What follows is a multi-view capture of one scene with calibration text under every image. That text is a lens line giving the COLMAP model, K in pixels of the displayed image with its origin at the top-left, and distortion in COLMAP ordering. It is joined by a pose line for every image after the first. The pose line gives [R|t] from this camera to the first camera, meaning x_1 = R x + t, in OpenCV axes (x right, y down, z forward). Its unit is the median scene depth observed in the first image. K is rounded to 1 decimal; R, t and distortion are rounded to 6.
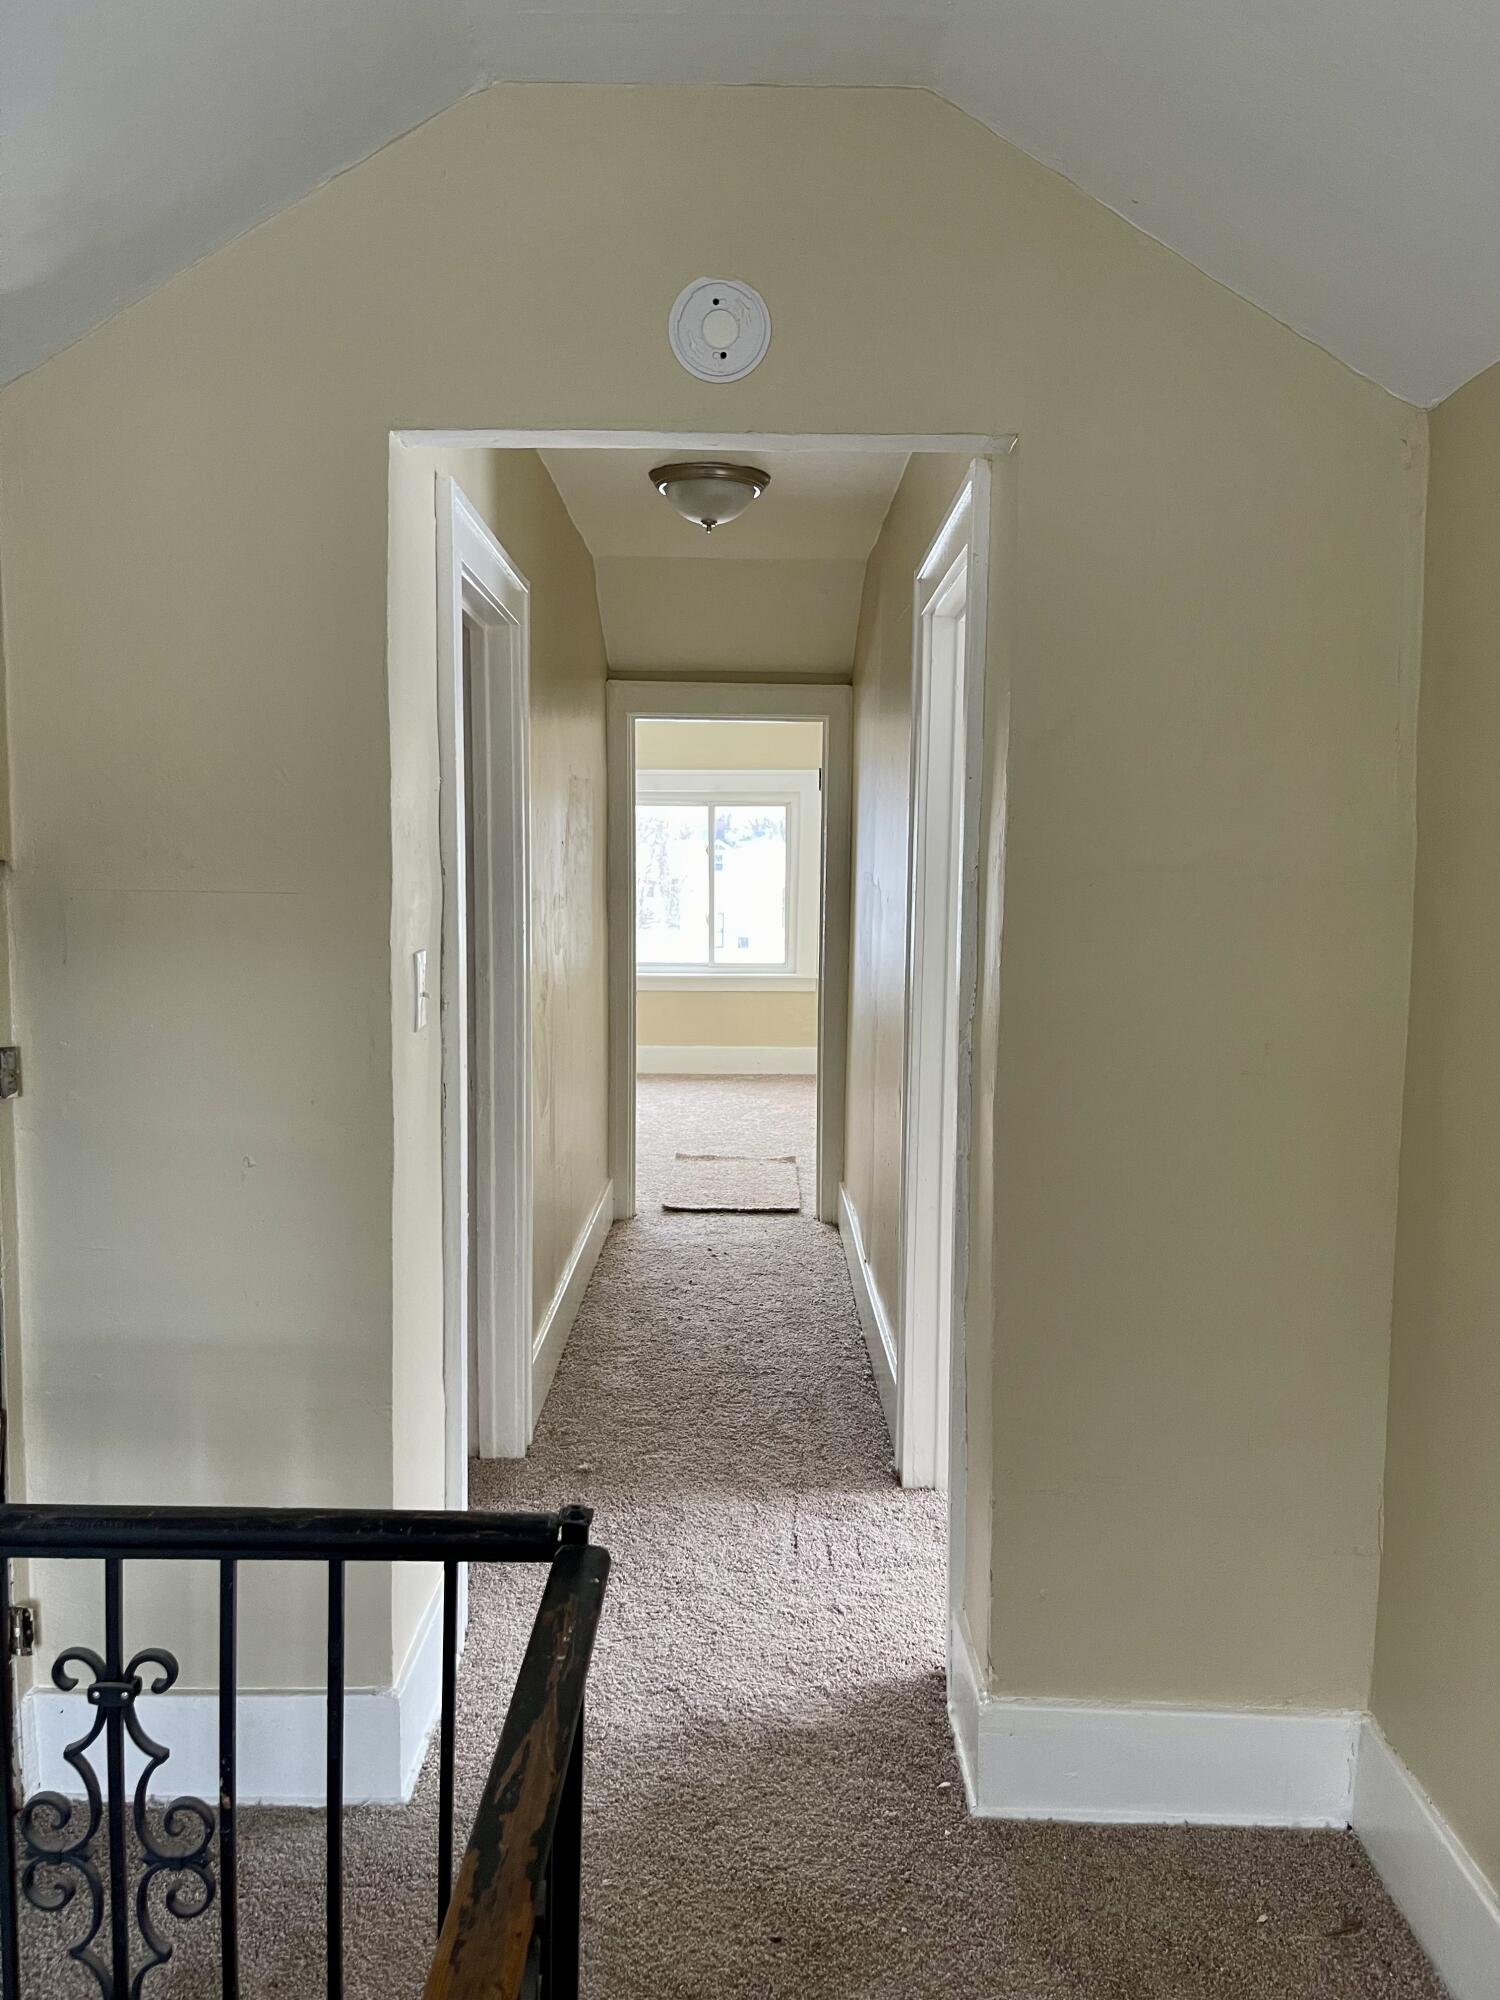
lens RADIAL K [[1501.5, 0, 756.5], [0, 1501.5, 1007.8], [0, 0, 1]] dist [0.025612, -0.026452]
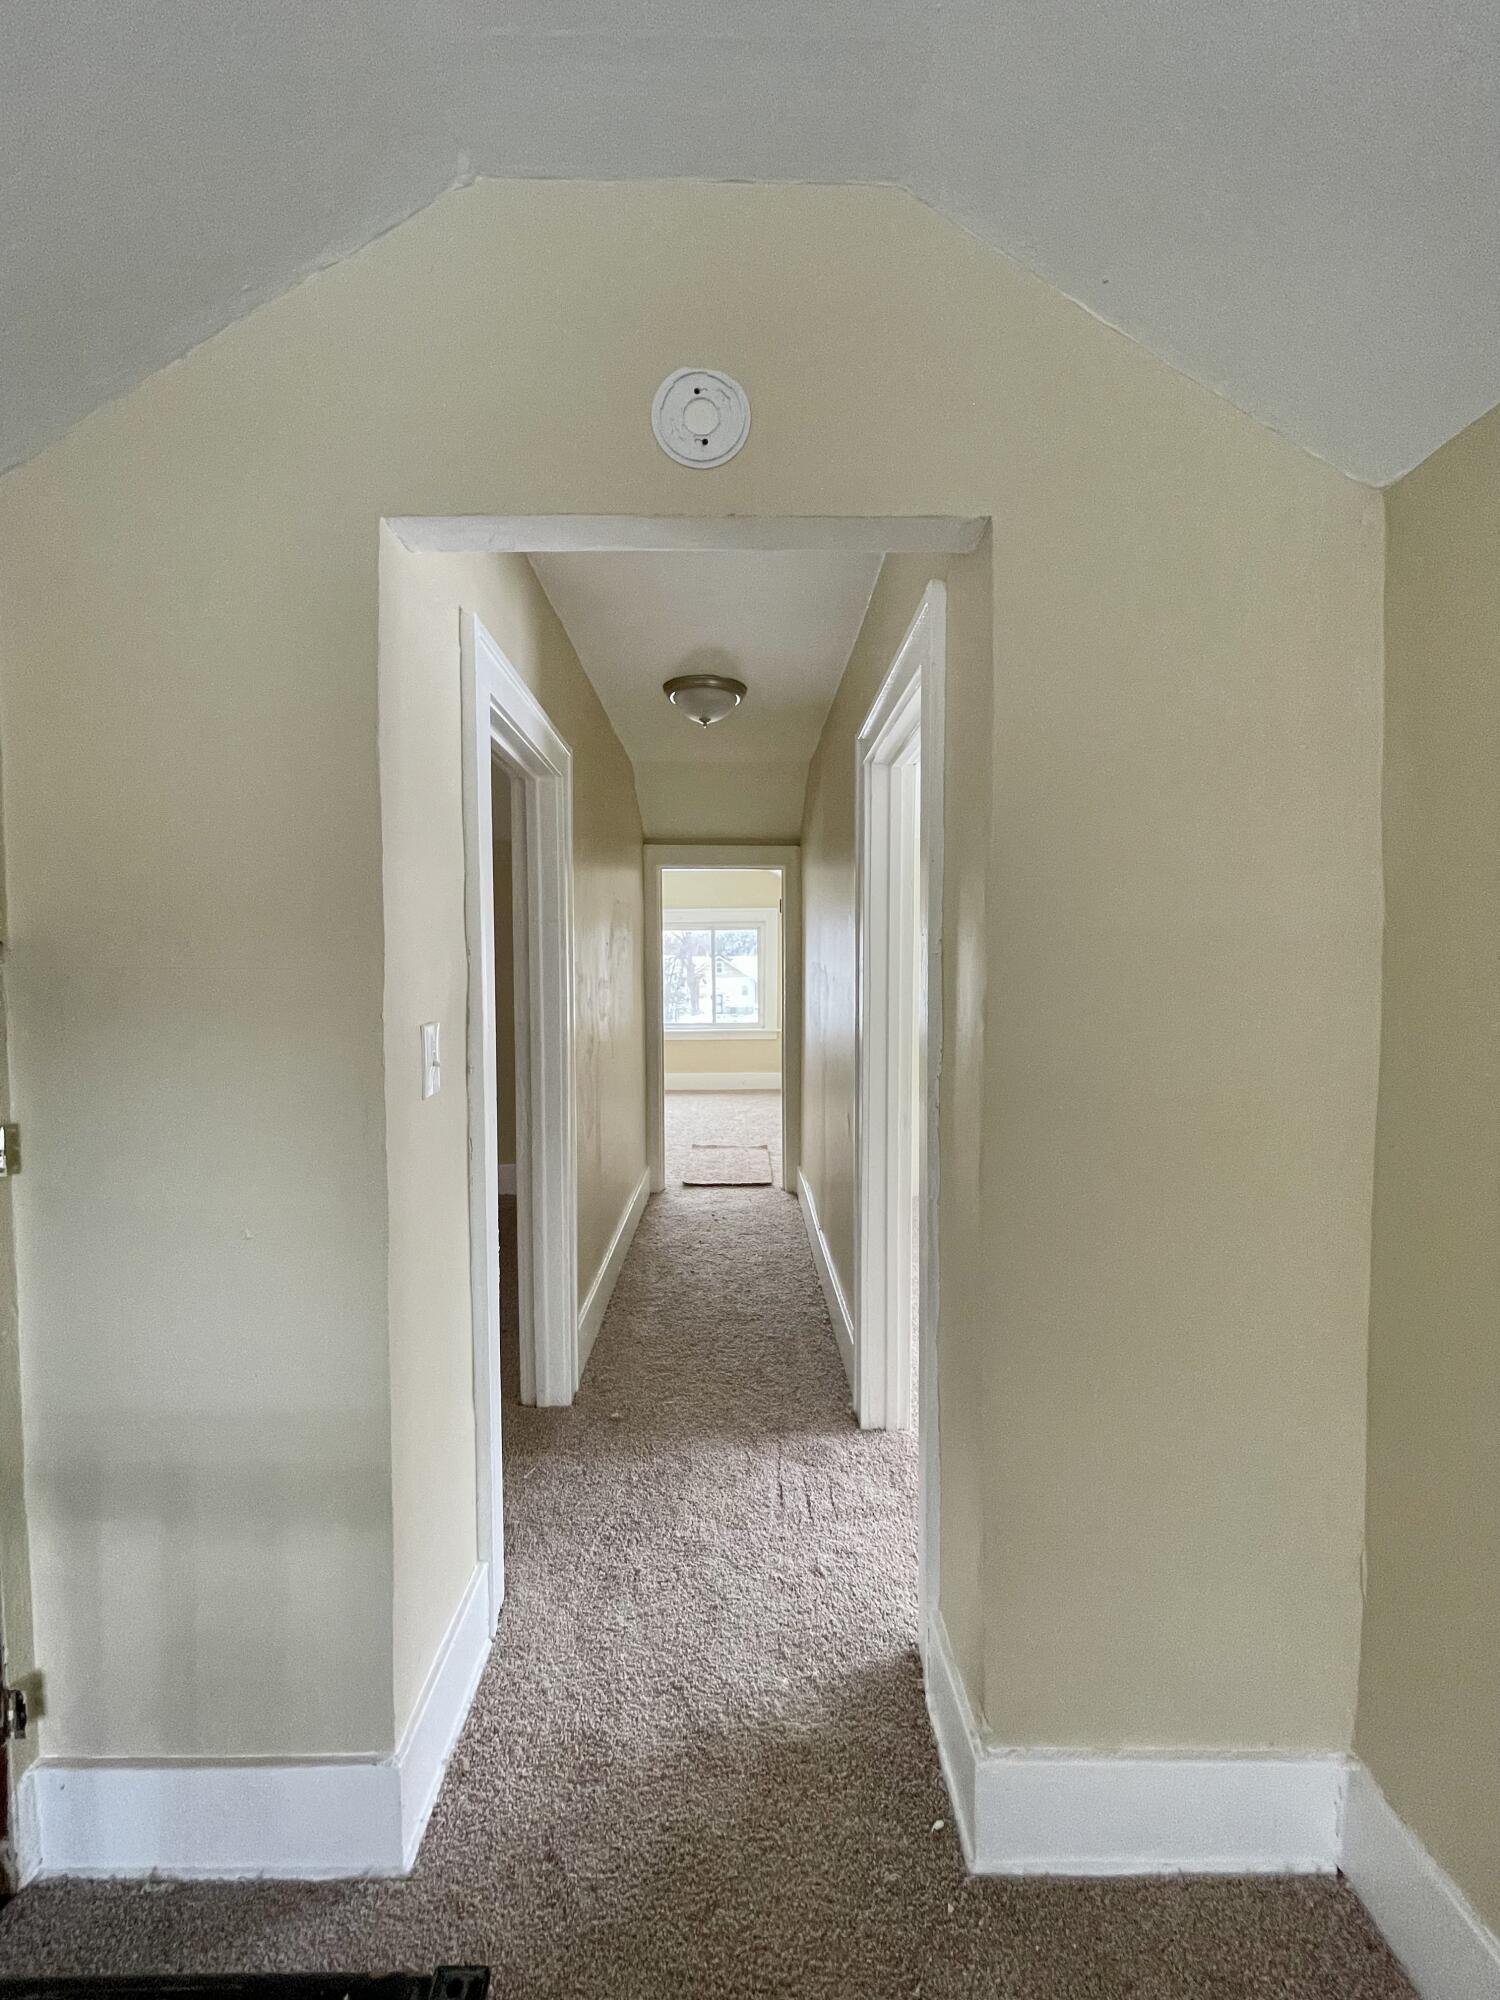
lens RADIAL K [[804.1, 0, 763.5], [0, 804.1, 997.1], [0, 0, 1]] dist [-0.002393, 0.000952]
pose [[0.999477, -0.014022, 0.029133, -0.002143], [0.015744, 0.998089, -0.059748, -0.014260], [-0.028240, 0.060176, 0.997788, 0.323359]]
